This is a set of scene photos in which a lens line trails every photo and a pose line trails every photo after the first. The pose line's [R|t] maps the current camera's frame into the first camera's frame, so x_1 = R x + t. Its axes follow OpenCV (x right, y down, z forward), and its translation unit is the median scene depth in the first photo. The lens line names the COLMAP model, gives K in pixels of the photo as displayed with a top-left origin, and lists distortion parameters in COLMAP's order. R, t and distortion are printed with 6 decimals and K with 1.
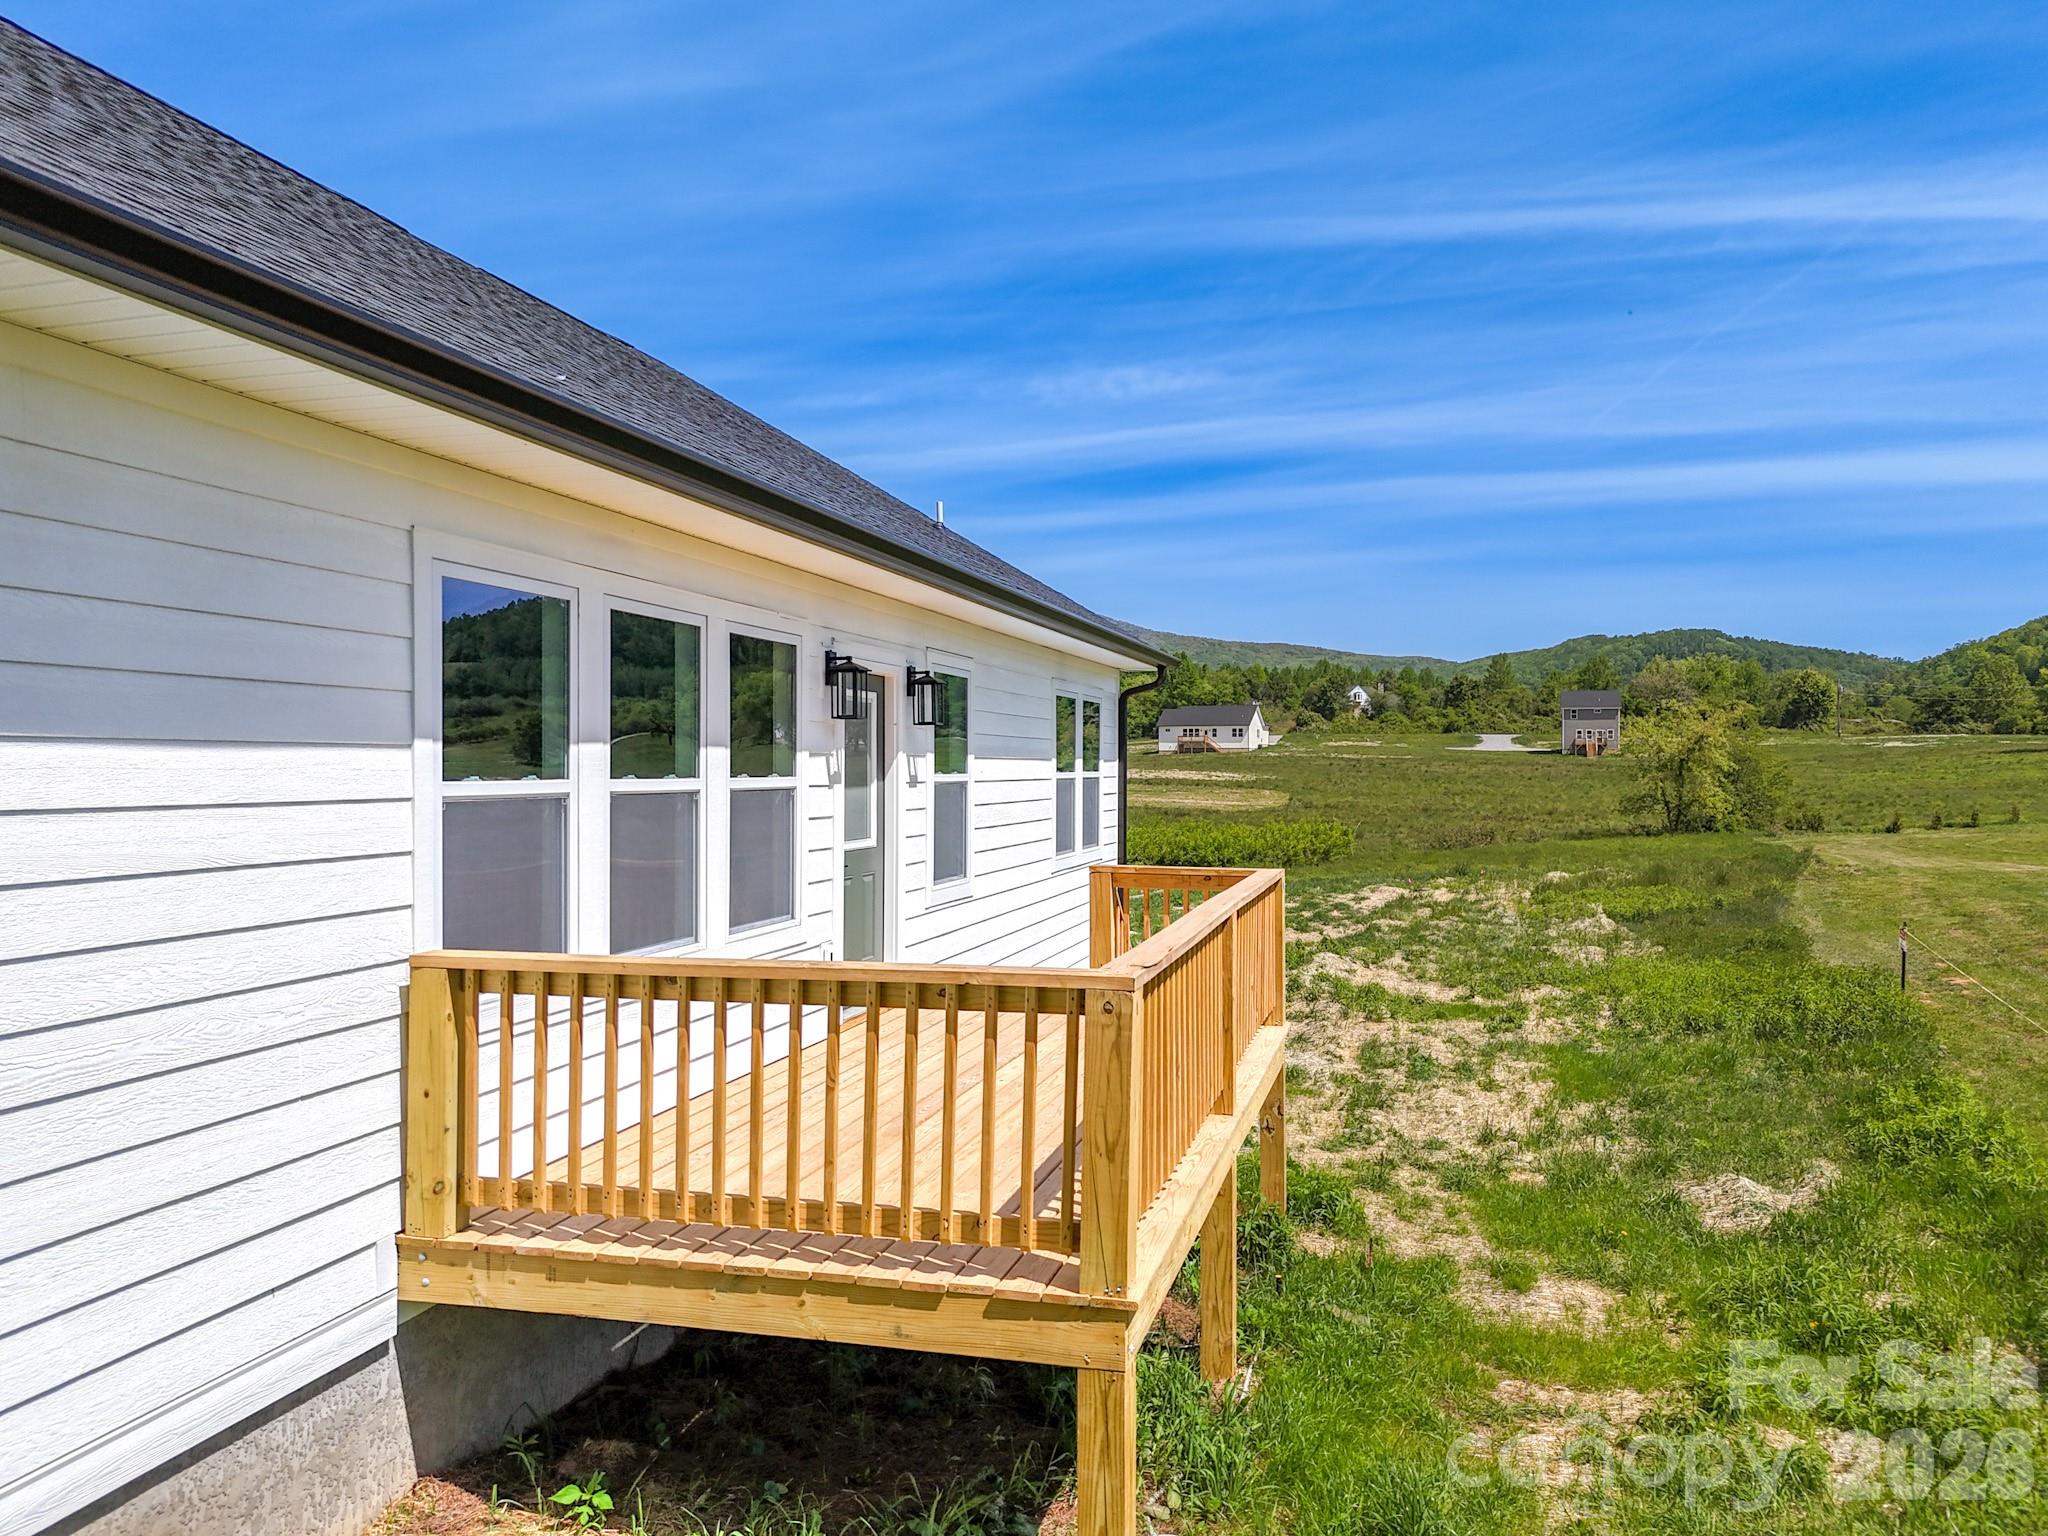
lens RADIAL K [[1507.1, 0, 1024.0], [0, 1507.1, 768.0], [0, 0, 1]] dist [0.051513, -0.040306]
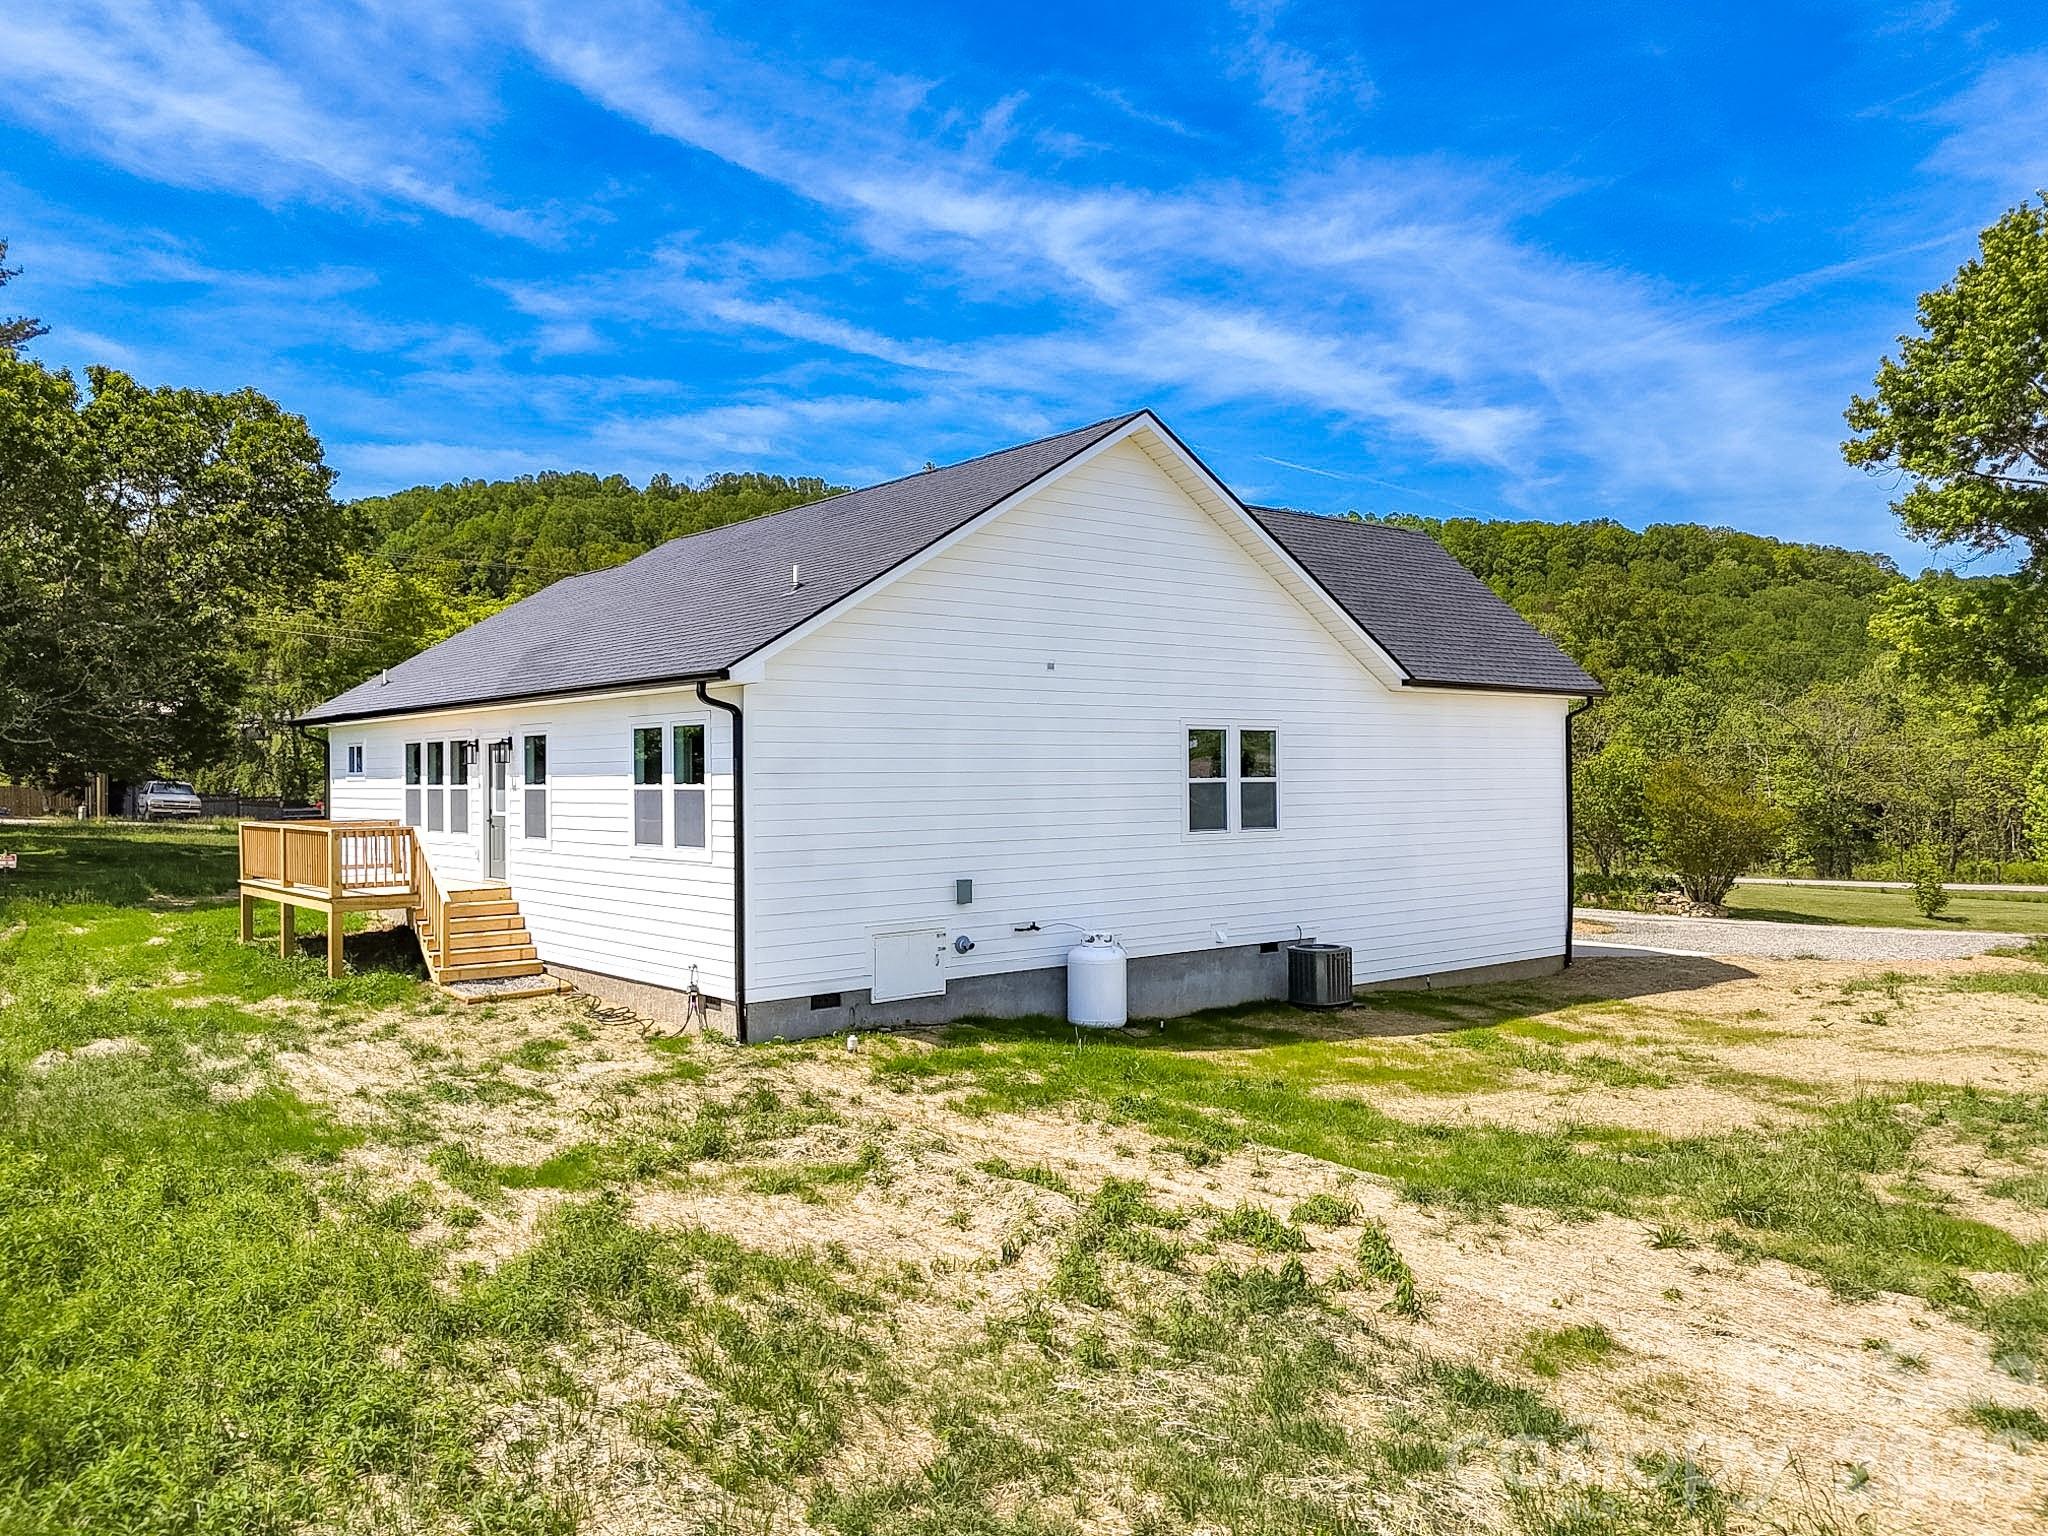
lens RADIAL K [[1512.8, 0, 1024.0], [0, 1512.8, 768.0], [0, 0, 1]] dist [0.035781, 0.000463]
pose [[0.574201, -0.003833, 0.818706, -1.615718], [0.008587, 0.999962, -0.001341, -0.012177], [-0.818669, 0.007801, 0.574212, -0.936506]]
